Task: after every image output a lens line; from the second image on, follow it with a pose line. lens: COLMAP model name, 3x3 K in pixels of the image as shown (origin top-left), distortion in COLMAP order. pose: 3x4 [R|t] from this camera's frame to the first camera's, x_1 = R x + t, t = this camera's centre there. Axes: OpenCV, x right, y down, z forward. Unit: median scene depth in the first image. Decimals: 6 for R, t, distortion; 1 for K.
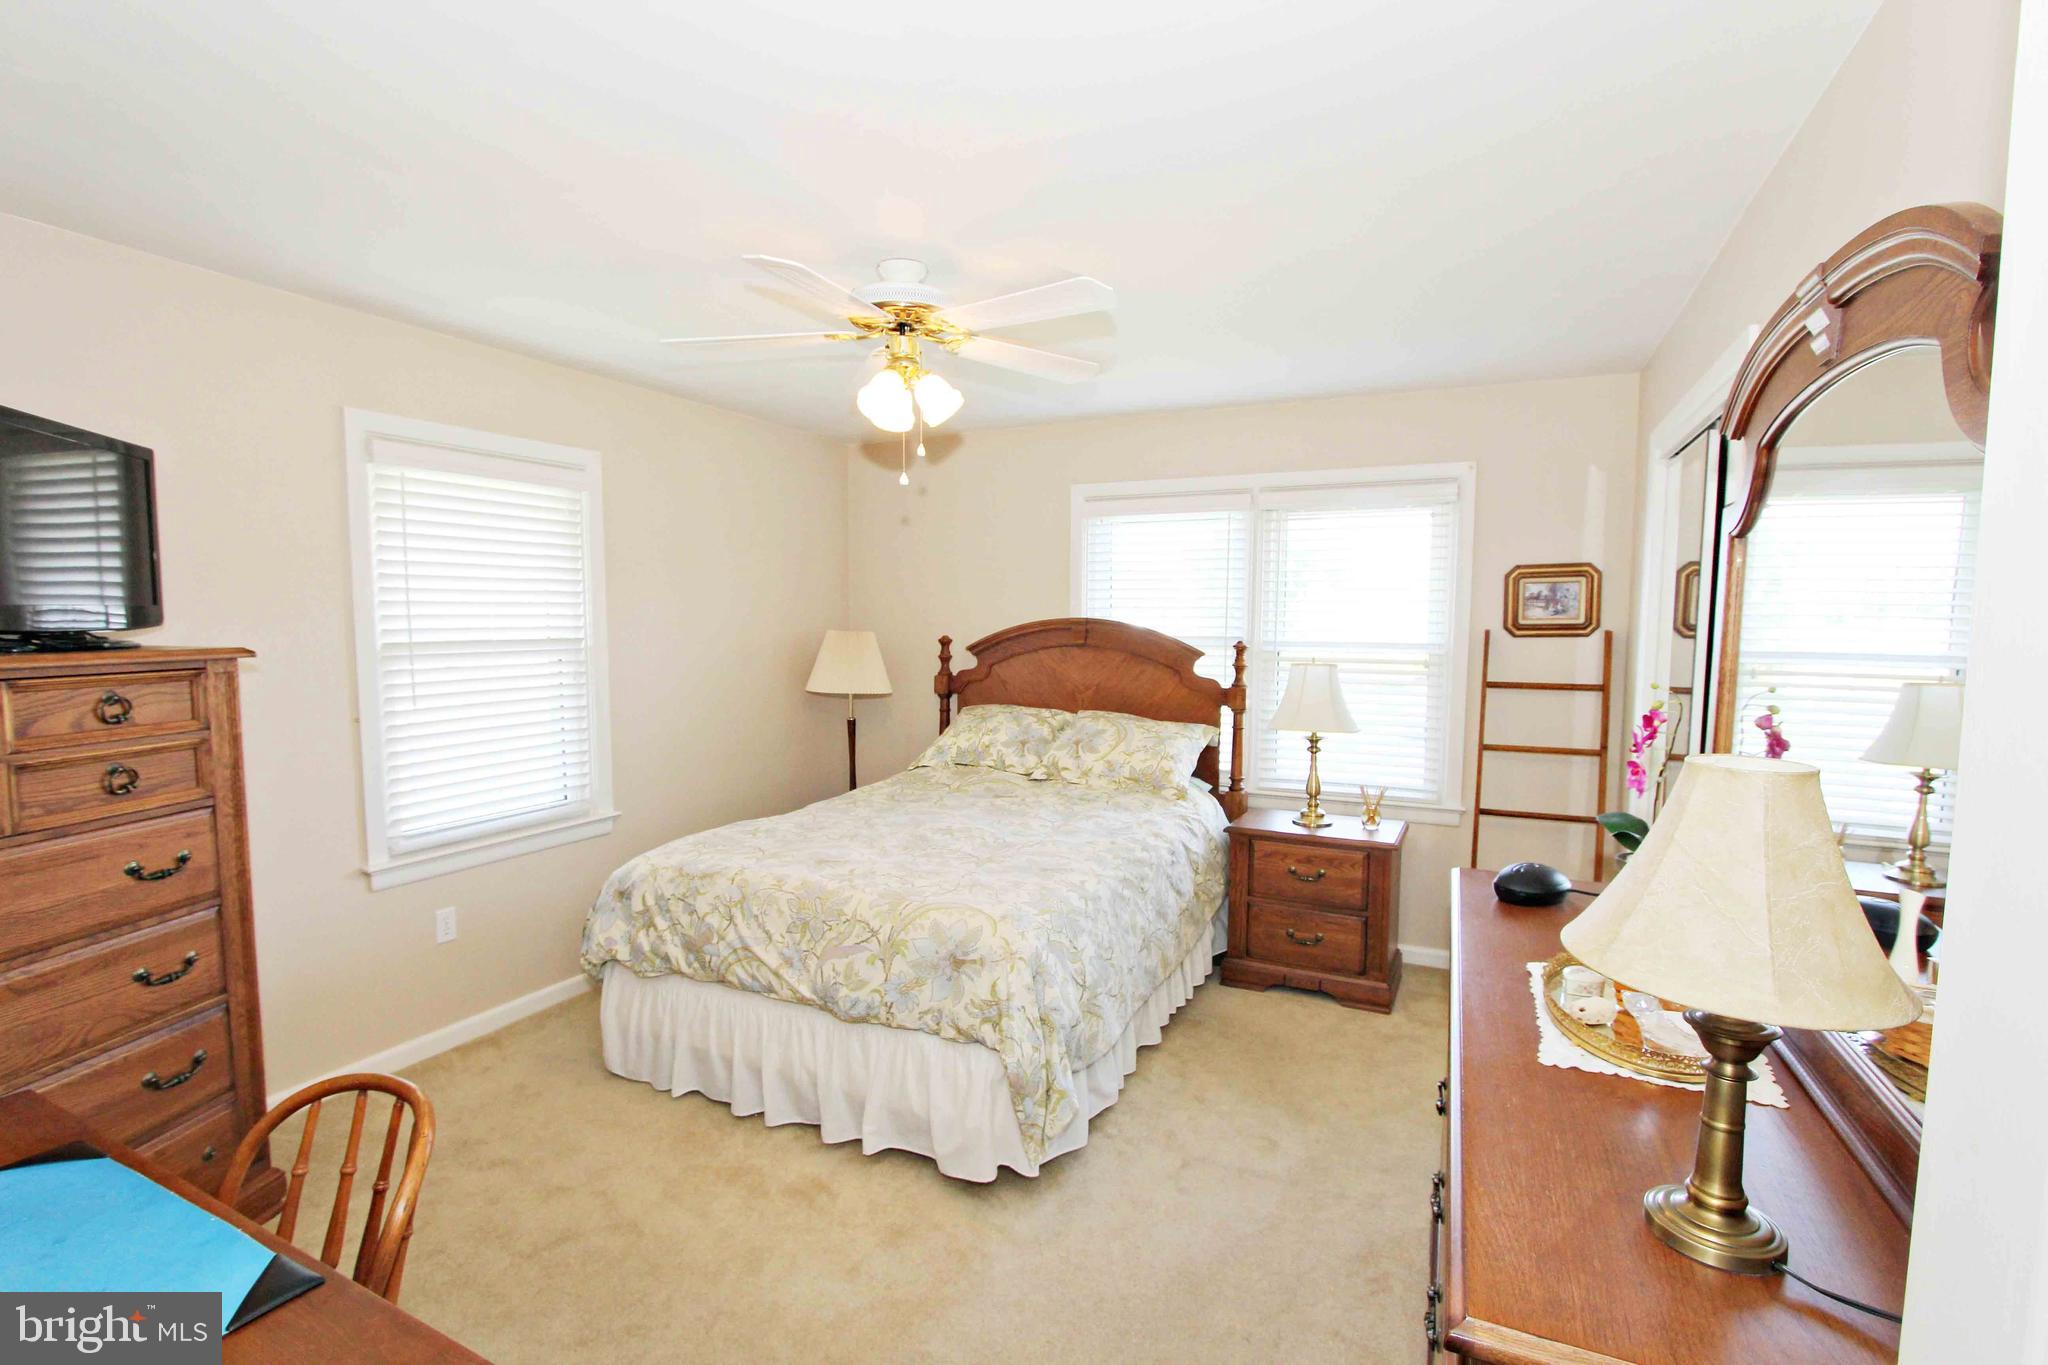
lens RADIAL K [[942.2, 0, 1019.7], [0, 942.2, 692.9], [0, 0, 1]] dist [-0.021911, 0.005075]
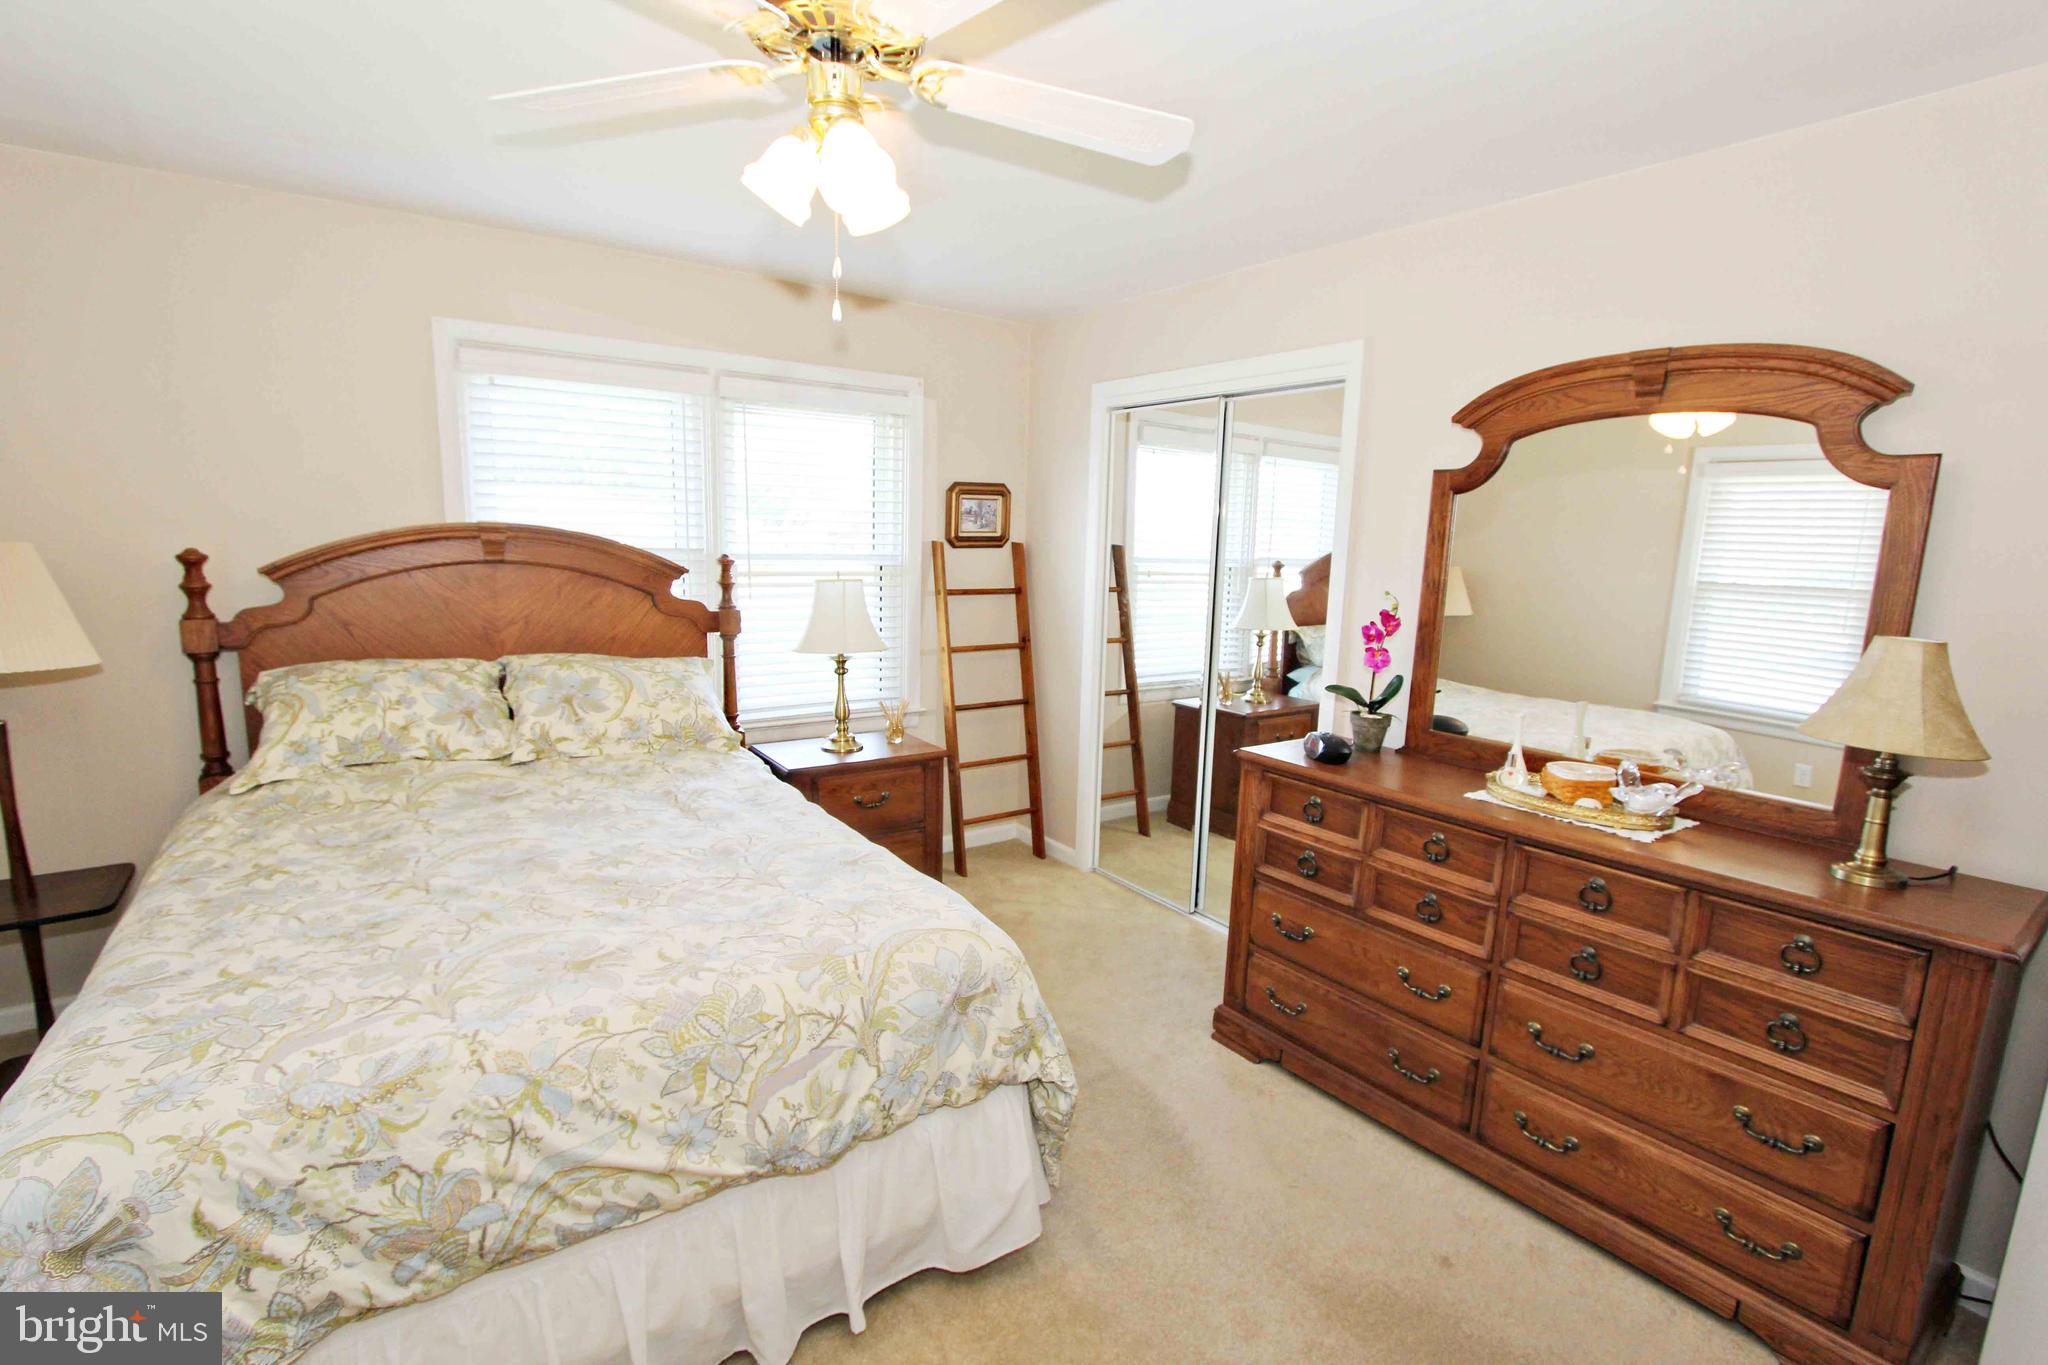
lens RADIAL K [[942.2, 0, 1019.7], [0, 942.2, 692.9], [0, 0, 1]] dist [-0.021911, 0.005075]
pose [[0.487235, -0.137897, 0.862314, -0.429452], [0.045983, 0.990135, 0.132355, -0.035023], [-0.872059, -0.024836, 0.488770, 0.395537]]
